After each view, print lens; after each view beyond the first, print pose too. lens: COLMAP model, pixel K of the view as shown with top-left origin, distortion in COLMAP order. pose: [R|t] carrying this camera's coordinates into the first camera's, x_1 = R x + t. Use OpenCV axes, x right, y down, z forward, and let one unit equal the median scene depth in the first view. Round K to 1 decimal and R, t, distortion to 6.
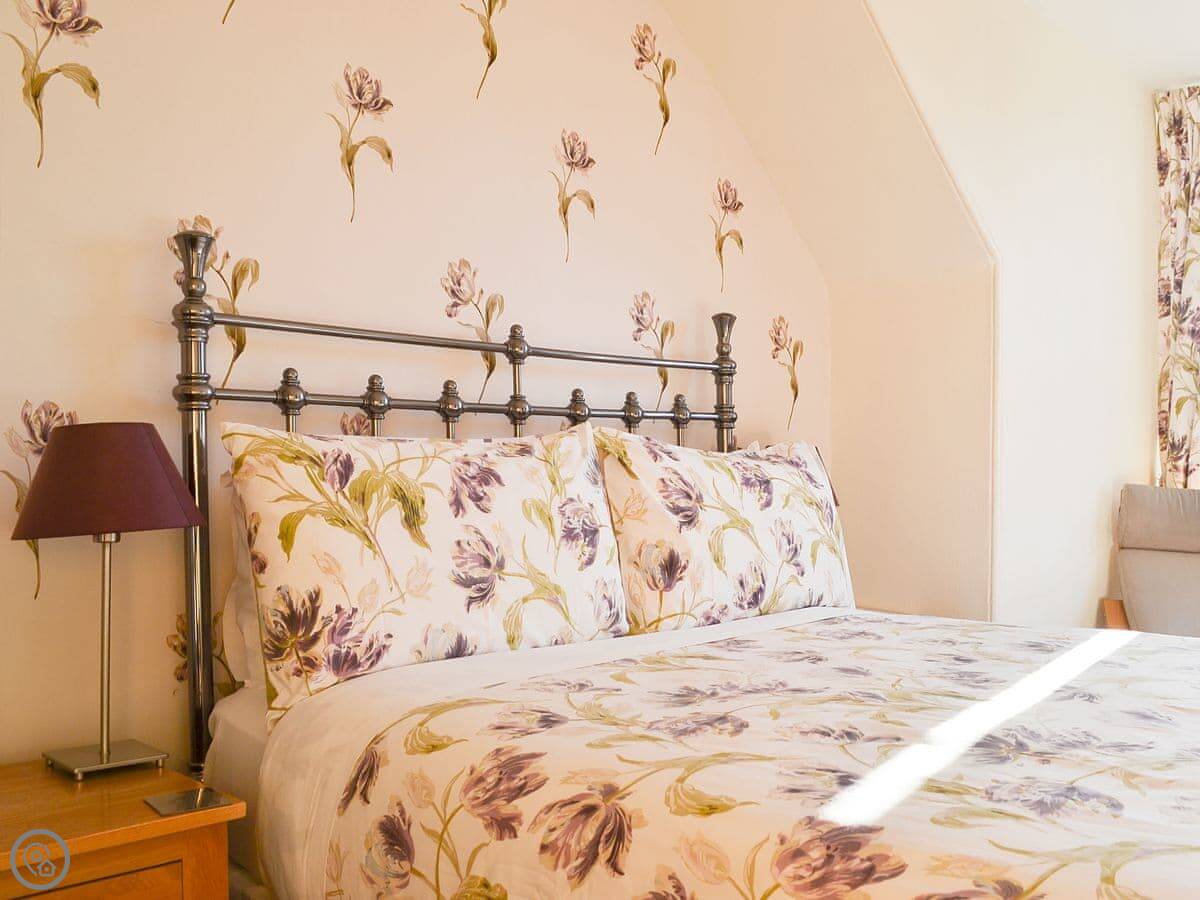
lens RADIAL K [[1116.7, 0, 675.0], [0, 1116.7, 454.3], [0, 0, 1]] dist [-0.075740, 0.006517]
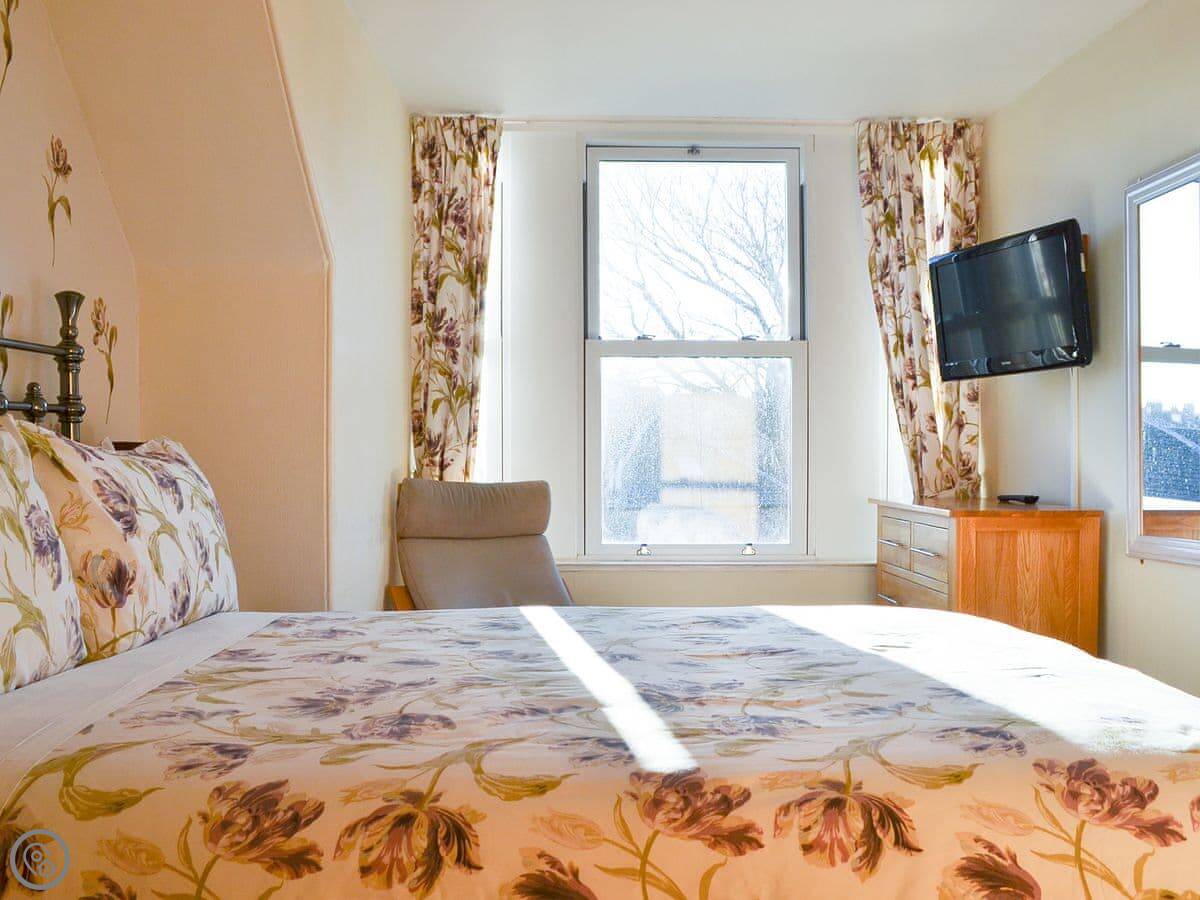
lens RADIAL K [[1116.7, 0, 675.0], [0, 1116.7, 454.3], [0, 0, 1]] dist [-0.075740, 0.006517]
pose [[0.717855, -0.003681, 0.696183, -0.285605], [0.000567, 0.999989, 0.004703, -0.002429], [-0.696193, -0.002981, 0.717849, 0.068541]]
